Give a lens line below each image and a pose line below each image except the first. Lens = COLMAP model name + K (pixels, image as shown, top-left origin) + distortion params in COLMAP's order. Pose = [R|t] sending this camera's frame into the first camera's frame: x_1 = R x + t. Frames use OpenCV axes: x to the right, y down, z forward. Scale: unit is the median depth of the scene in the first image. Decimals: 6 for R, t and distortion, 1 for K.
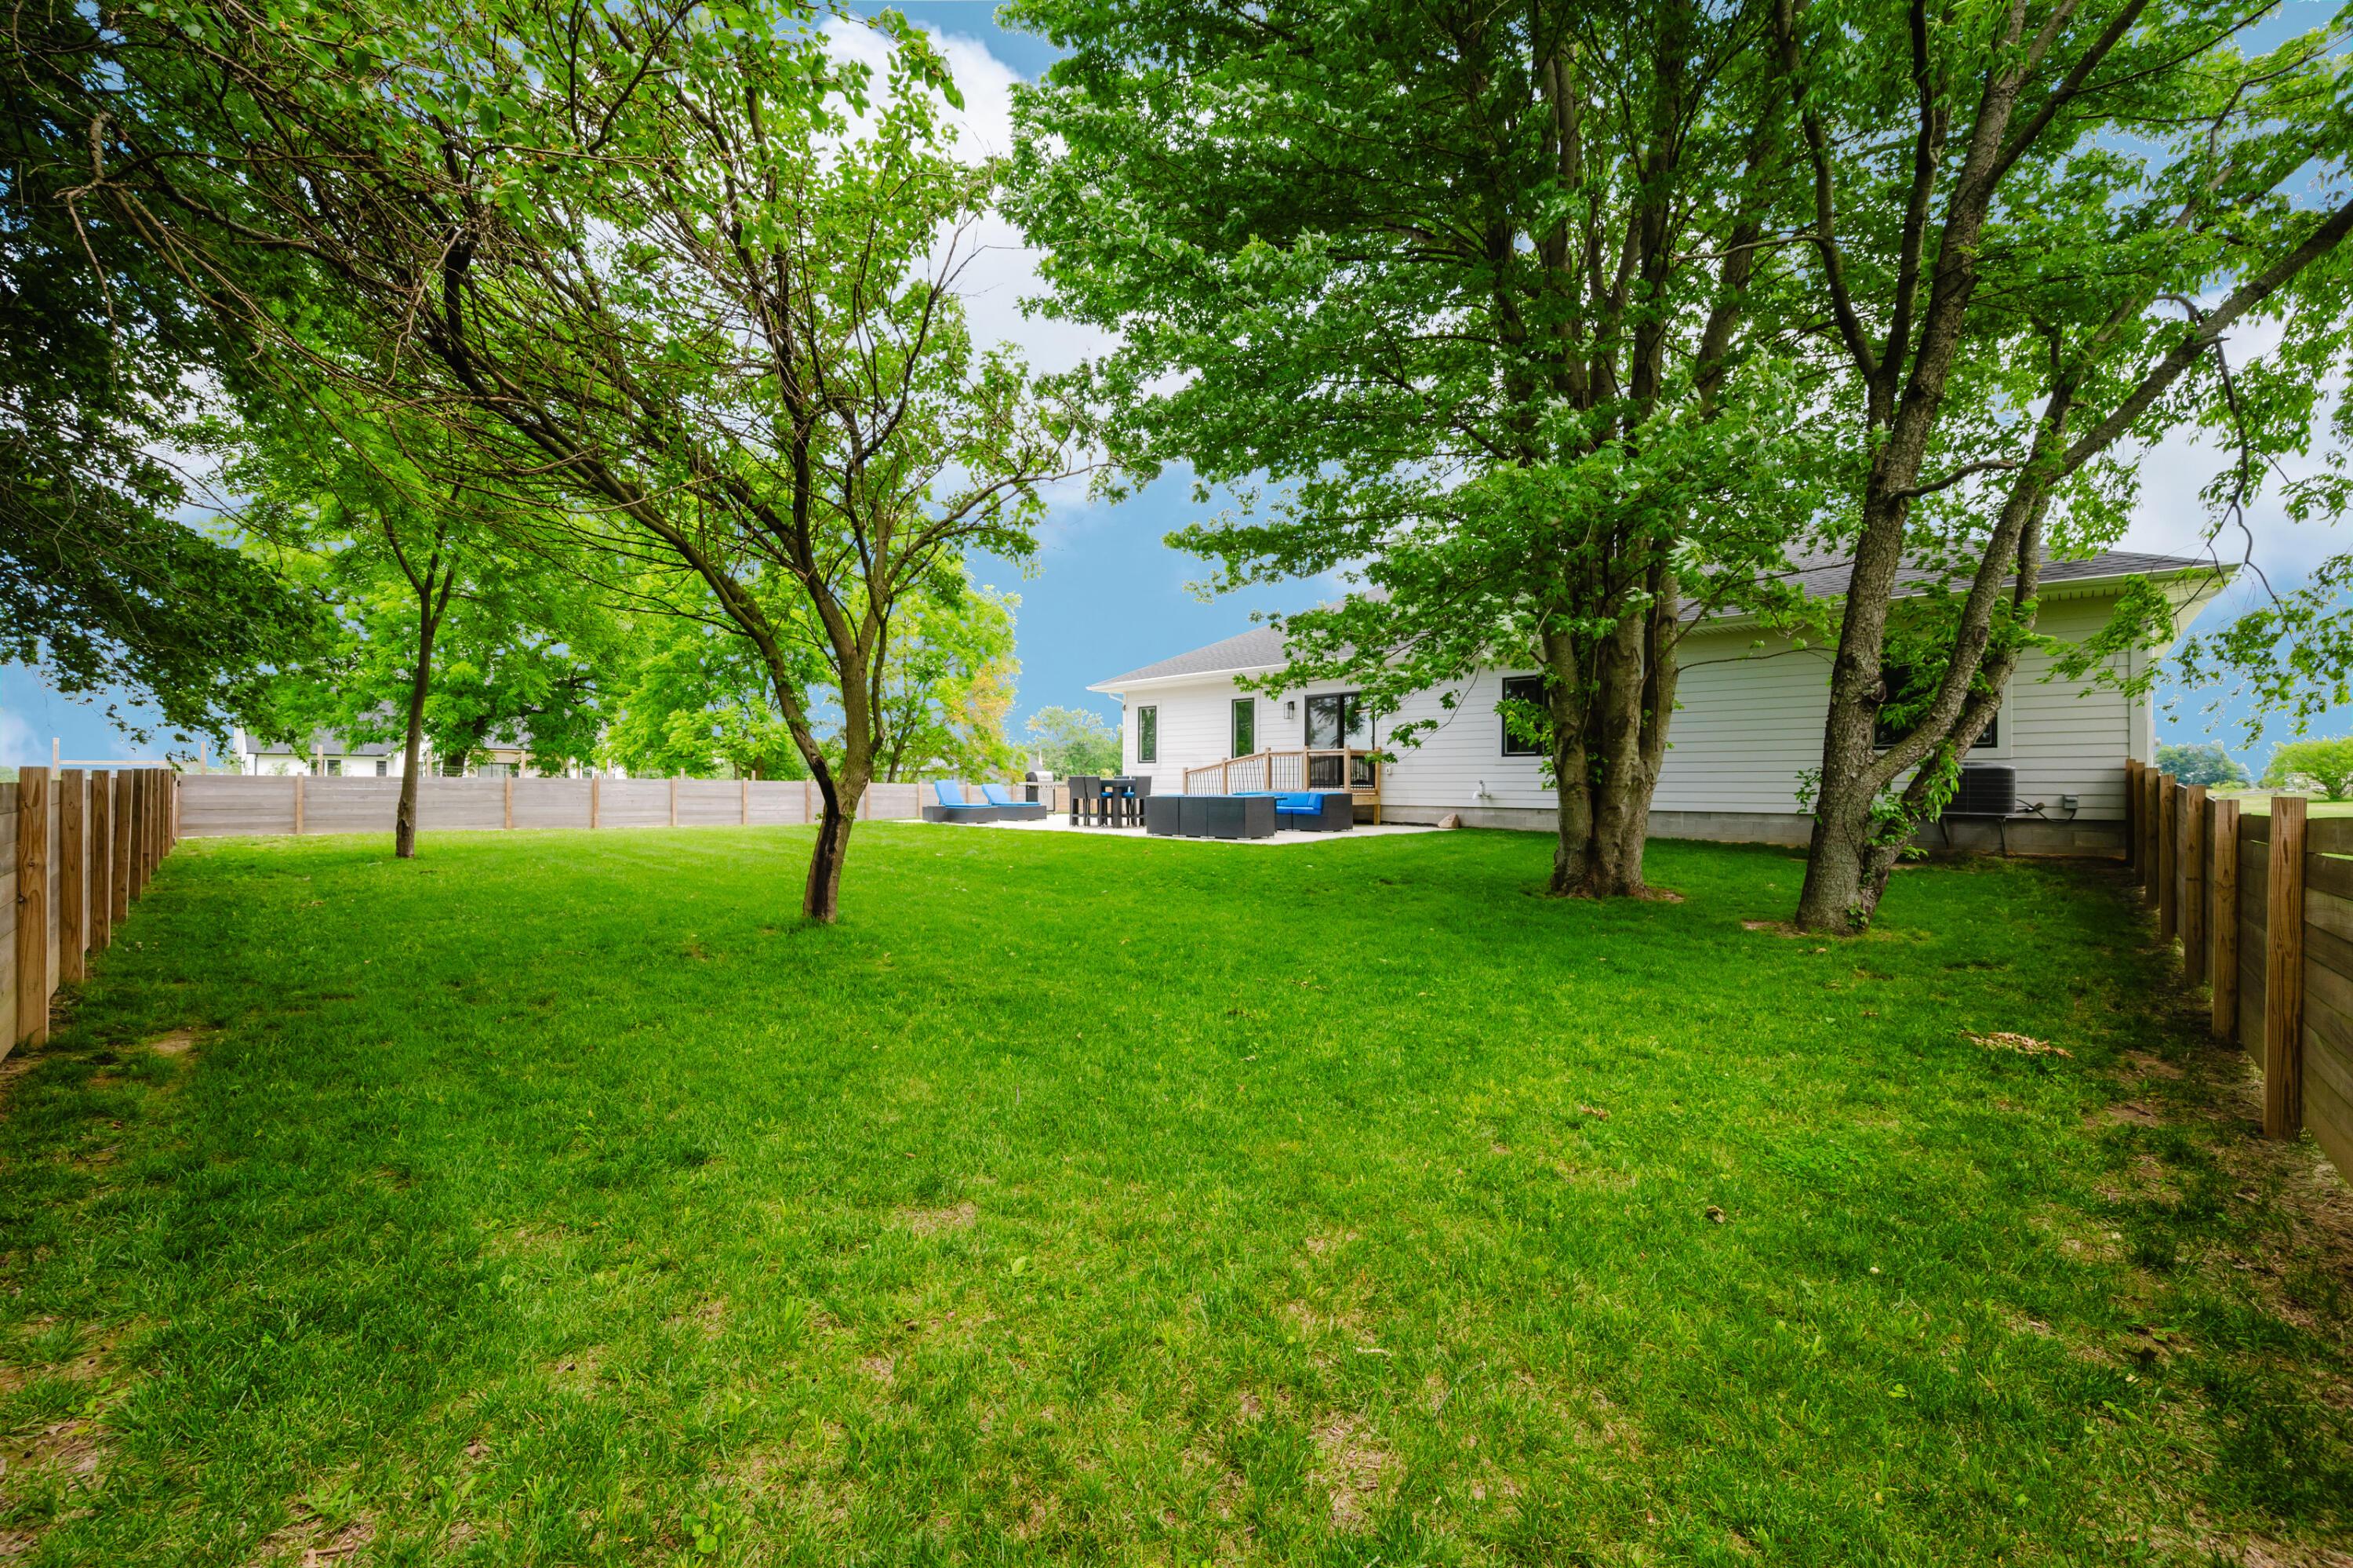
lens RADIAL K [[927.3, 0, 1170.3], [0, 927.3, 784.6], [0, 0, 1]] dist [0.003838, 0.000167]
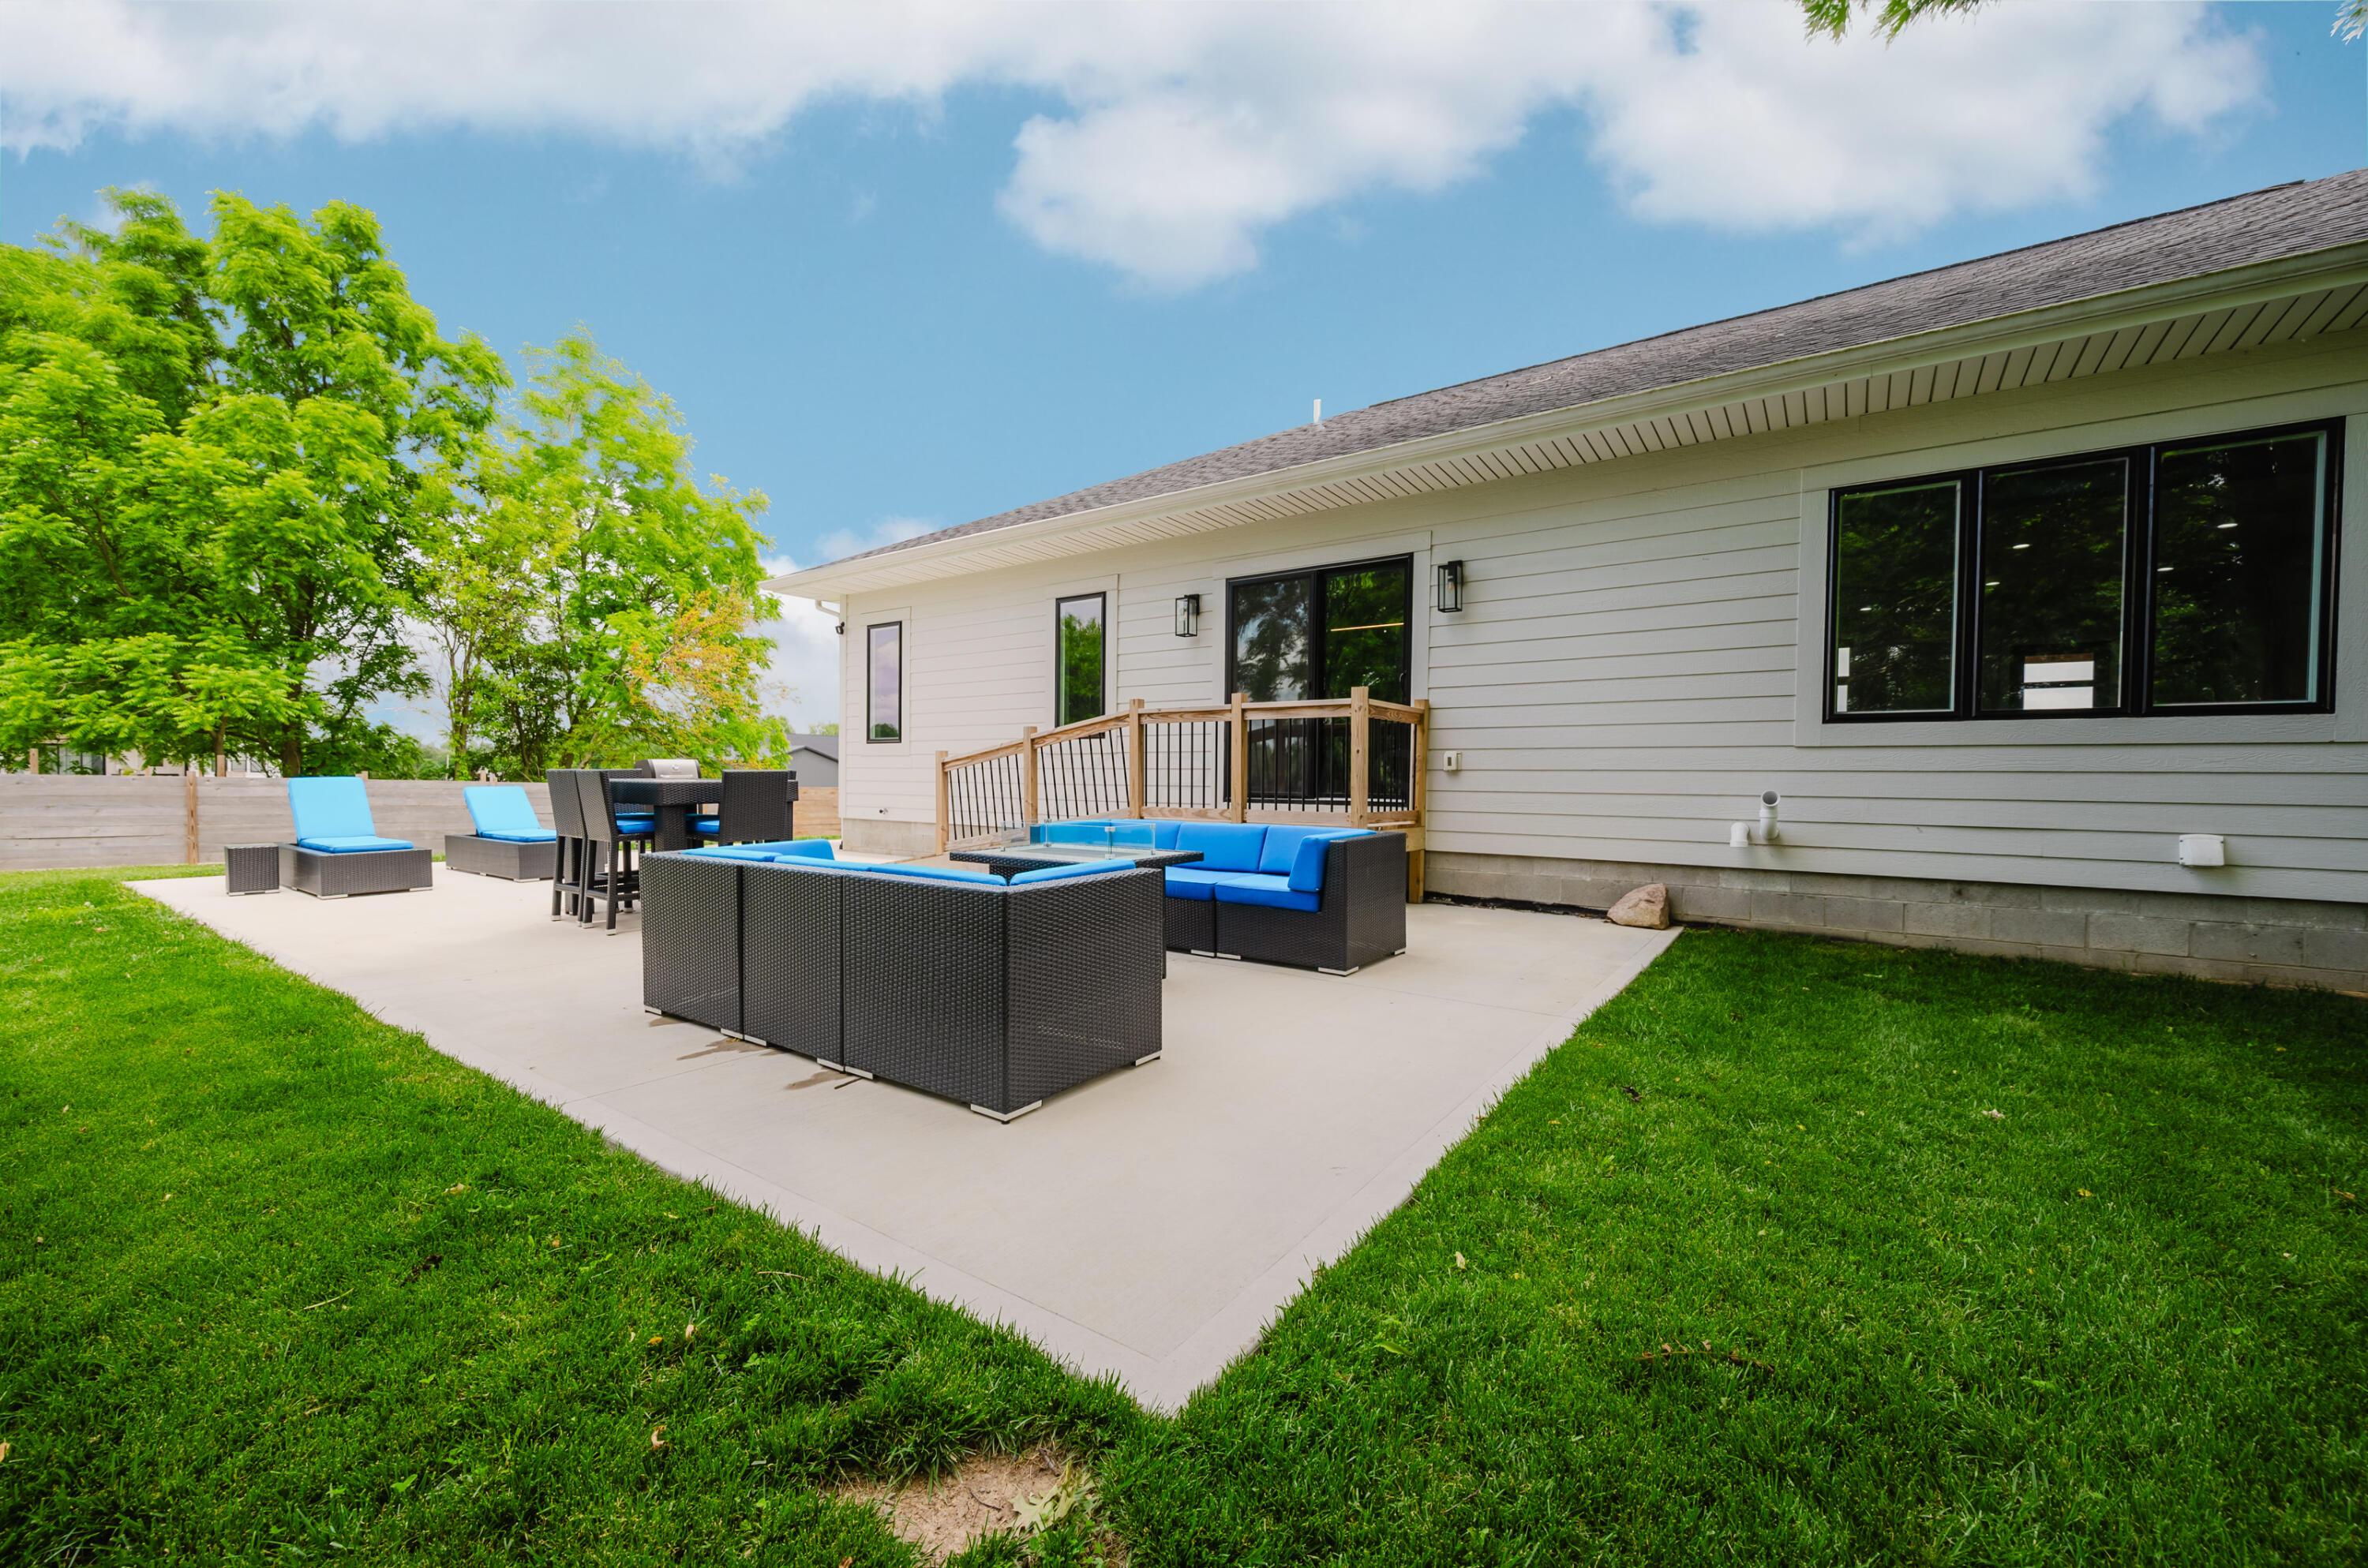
lens RADIAL K [[924.8, 0, 1187.8], [0, 924.8, 789.1], [0, 0, 1]] dist [0.000937, -0.000036]
pose [[0.983551, -0.003520, 0.180596, 0.059563], [0.000444, 0.999854, 0.017070, -0.011875], [-0.180630, -0.016709, 0.983409, 0.662511]]
